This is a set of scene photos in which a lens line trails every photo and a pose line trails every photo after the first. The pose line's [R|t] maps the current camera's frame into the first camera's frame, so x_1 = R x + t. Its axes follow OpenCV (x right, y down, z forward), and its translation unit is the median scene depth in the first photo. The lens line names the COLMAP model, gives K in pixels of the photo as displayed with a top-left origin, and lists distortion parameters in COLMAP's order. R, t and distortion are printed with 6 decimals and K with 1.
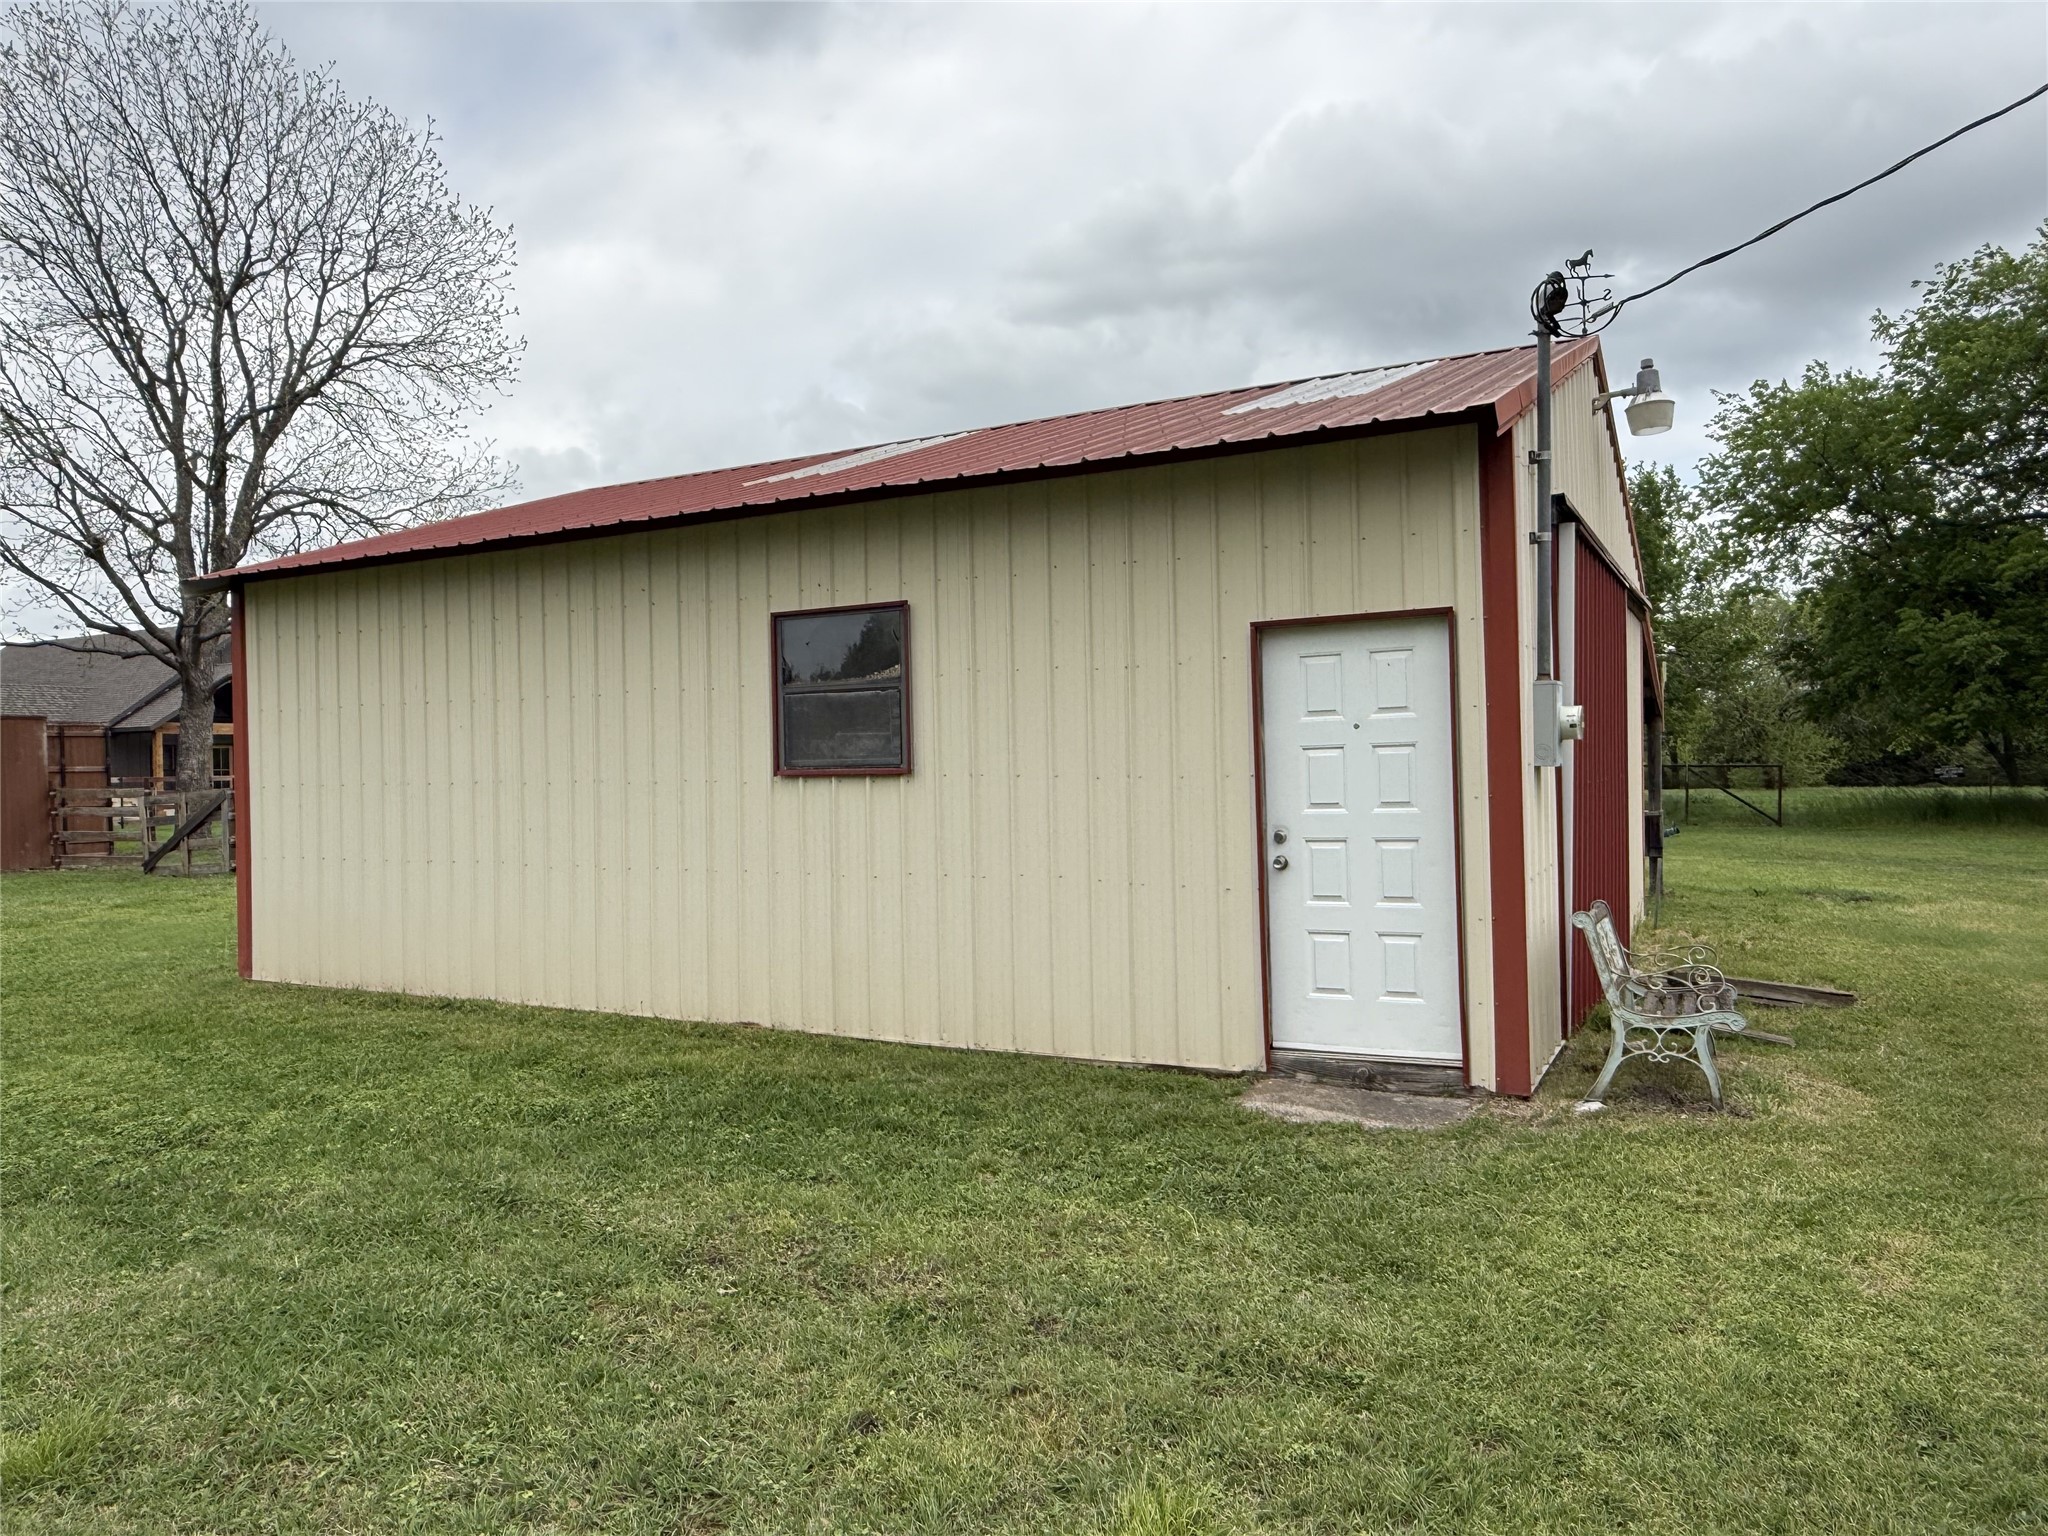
lens RADIAL K [[1368.3, 0, 1024.0], [0, 1368.3, 768.0], [0, 0, 1]] dist [0.003154, 0.001643]
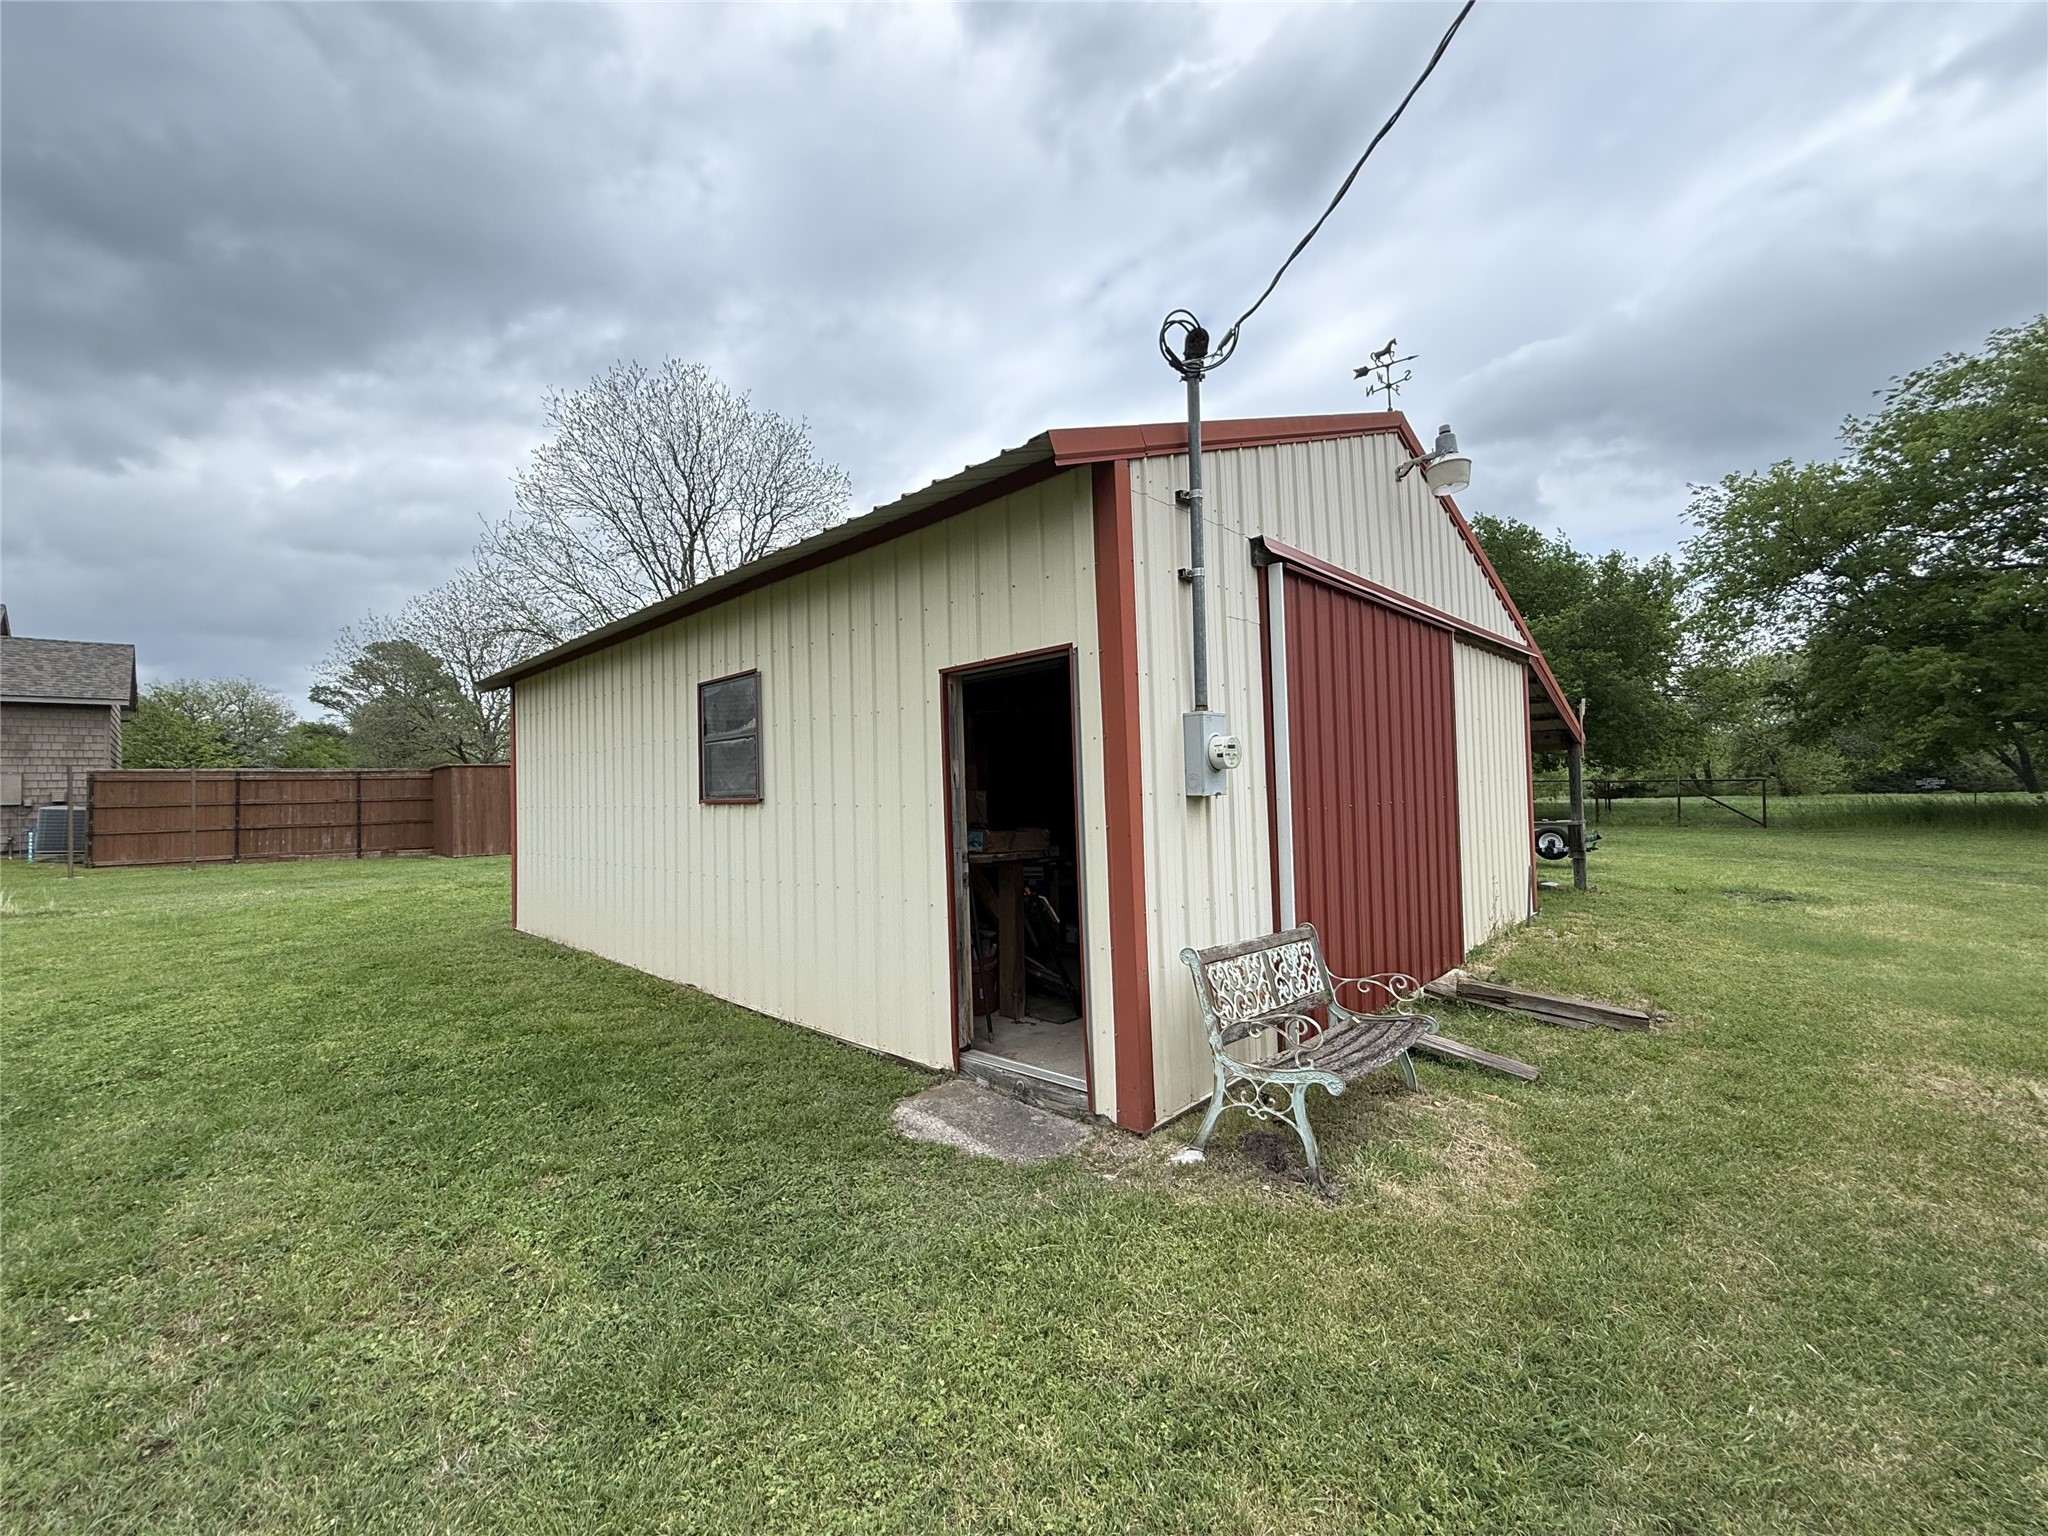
lens RADIAL K [[814.5, 0, 1014.4], [0, 814.5, 761.9], [0, 0, 1]] dist [0.002611, 0.000401]
pose [[0.961176, -0.018559, -0.275311, 0.282499], [0.010634, 0.999486, -0.030249, -0.006327], [0.275731, 0.026147, 0.960879, 0.257055]]
